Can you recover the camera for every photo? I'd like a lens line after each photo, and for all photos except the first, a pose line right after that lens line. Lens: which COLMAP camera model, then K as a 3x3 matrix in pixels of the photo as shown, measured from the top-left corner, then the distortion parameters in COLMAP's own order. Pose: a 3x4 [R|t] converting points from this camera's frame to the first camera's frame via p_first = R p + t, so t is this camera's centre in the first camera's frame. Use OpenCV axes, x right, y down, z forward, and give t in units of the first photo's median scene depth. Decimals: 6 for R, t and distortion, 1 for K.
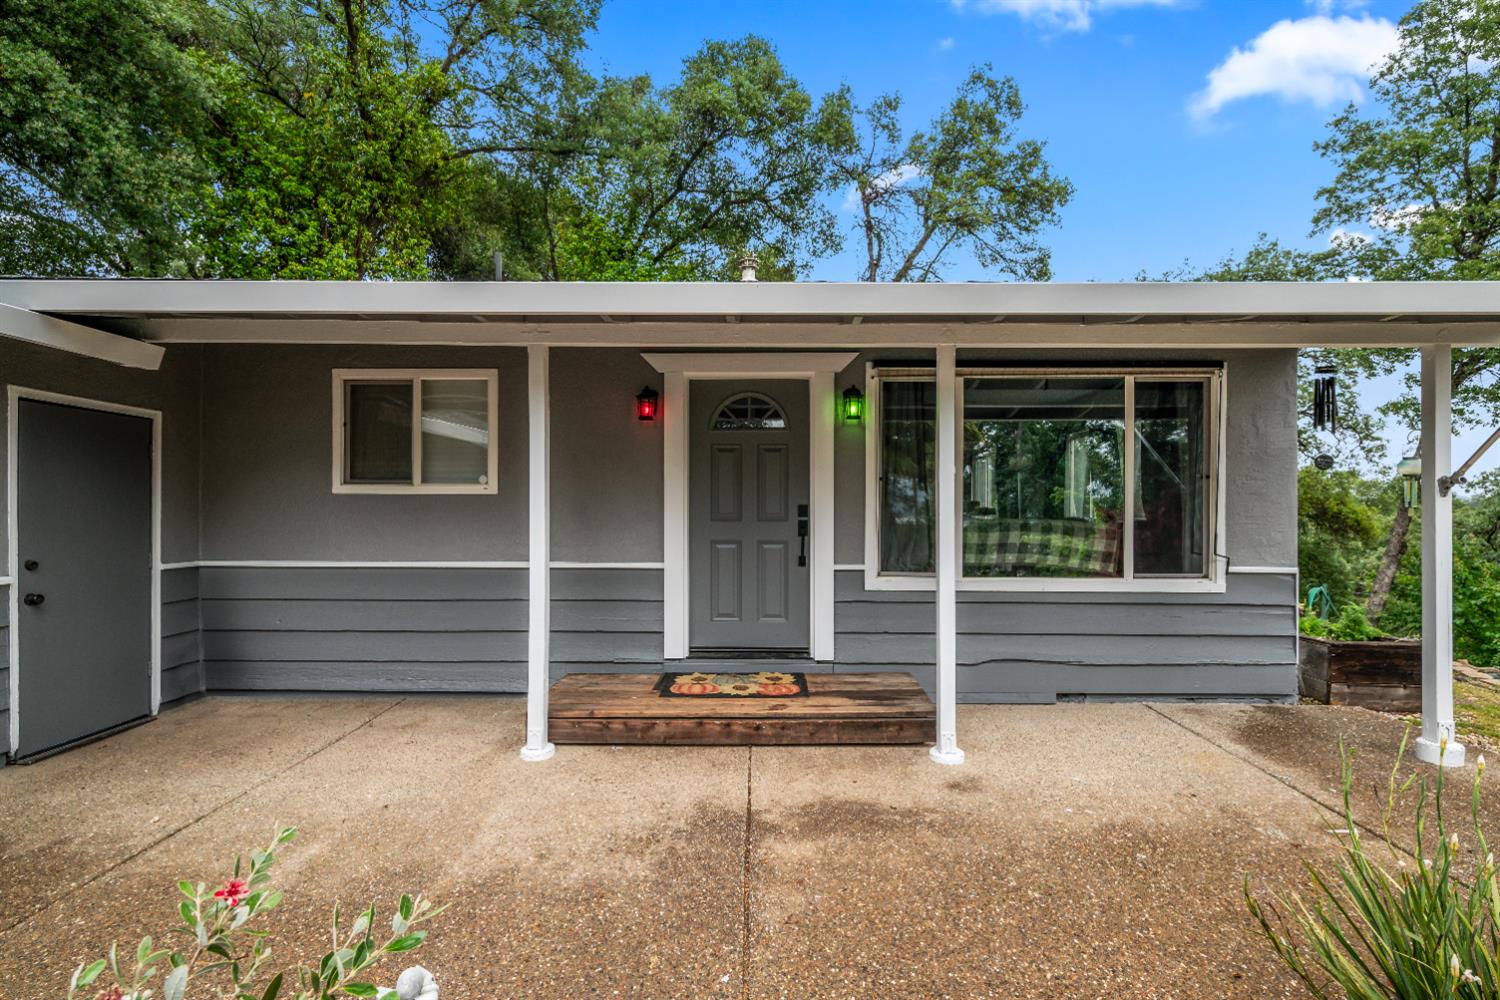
lens RADIAL K [[646.3, 0, 750.0], [0, 646.3, 500.0], [0, 0, 1]] dist [0.000244, 0.000015]
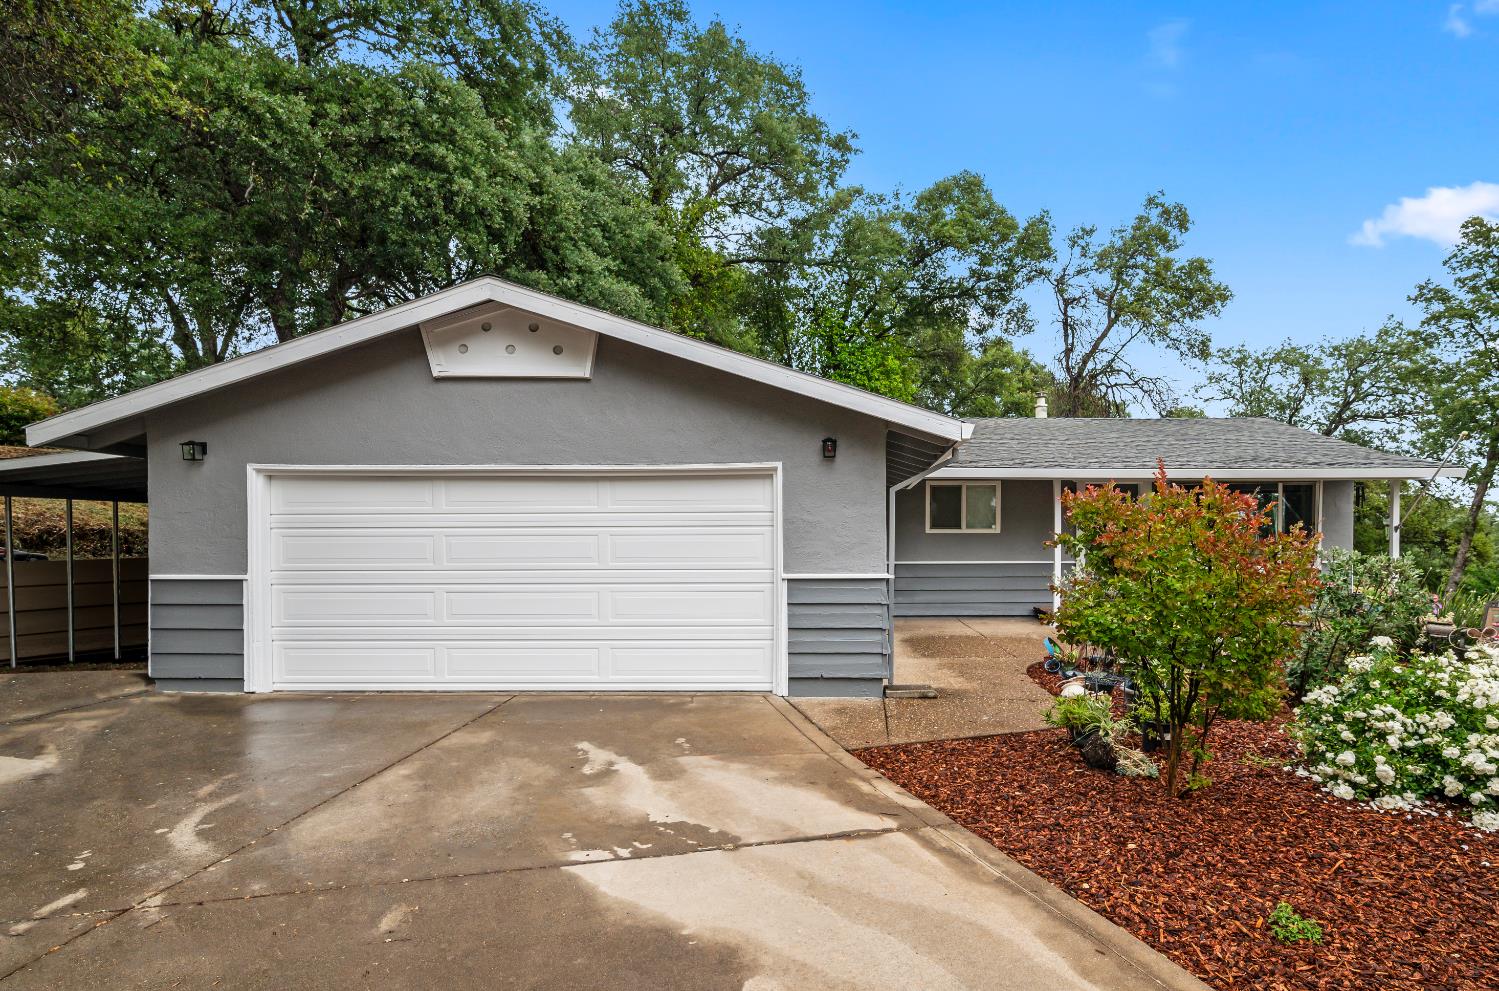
lens RADIAL K [[733.7, 0, 751.0], [0, 733.7, 539.7], [0, 0, 1]] dist [-0.000329, -0.000306]
pose [[0.996383, -0.005808, -0.084781, -0.323932], [0.006948, 0.999889, 0.013148, -0.007853], [0.084695, -0.013690, 0.996313, -0.530465]]
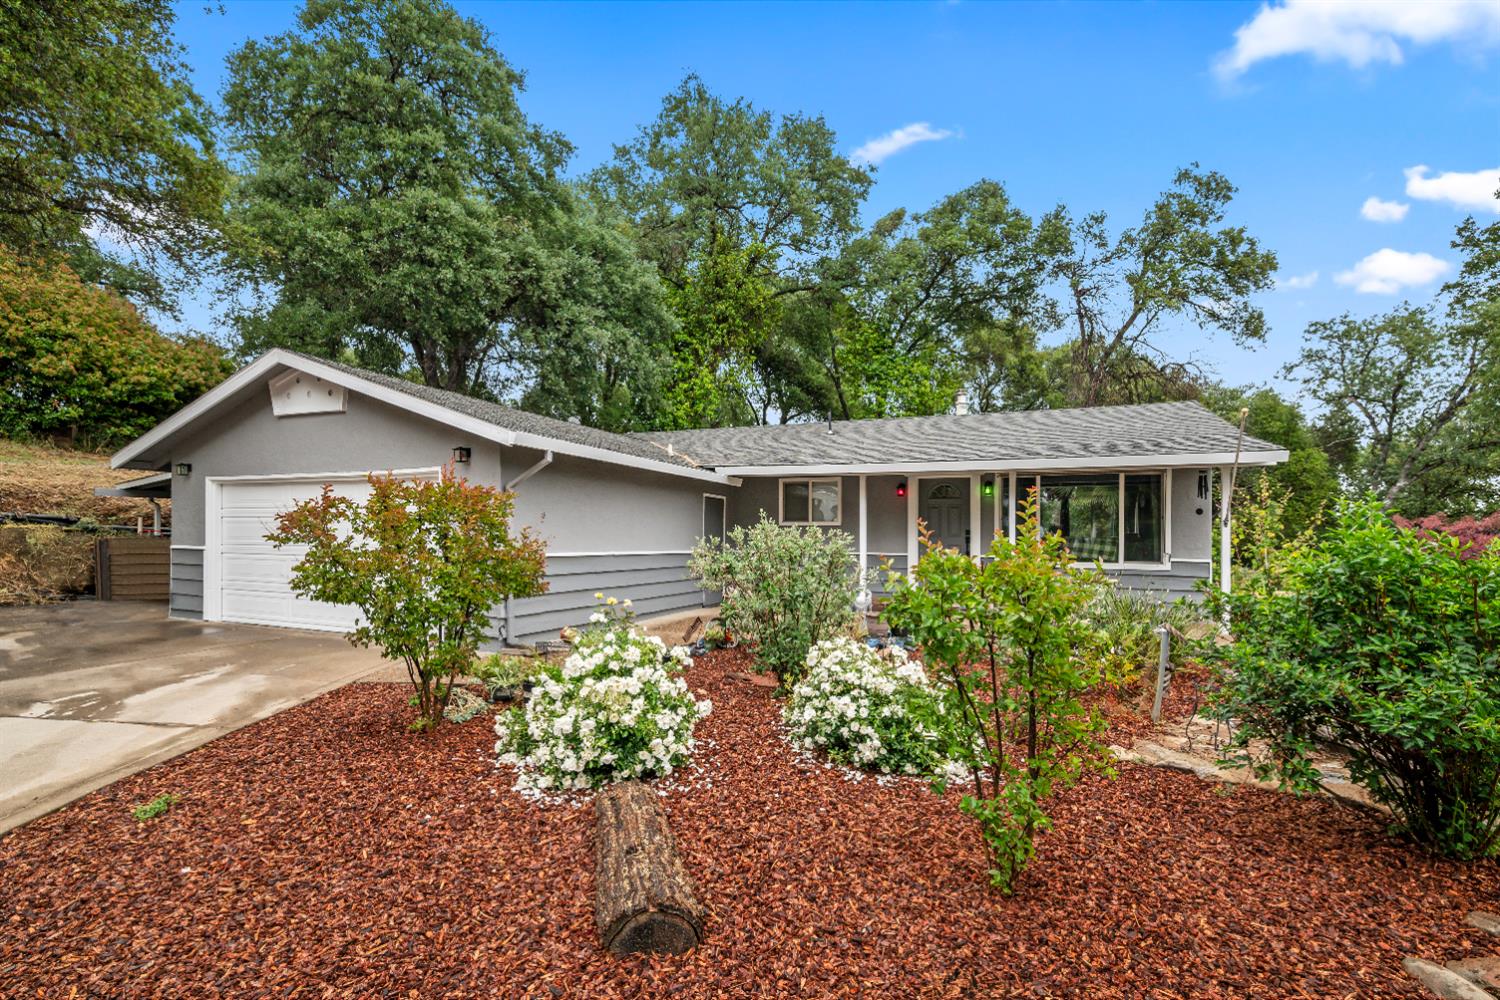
lens RADIAL K [[632.6, 0, 713.8], [0, 632.6, 526.0], [0, 0, 1]] dist [0.000034, -0.000017]
pose [[0.900568, -0.000325, -0.434716, 0.073477], [0.000053, 1.000000, -0.000638, -0.001716], [0.434716, 0.000551, 0.900568, -0.442349]]
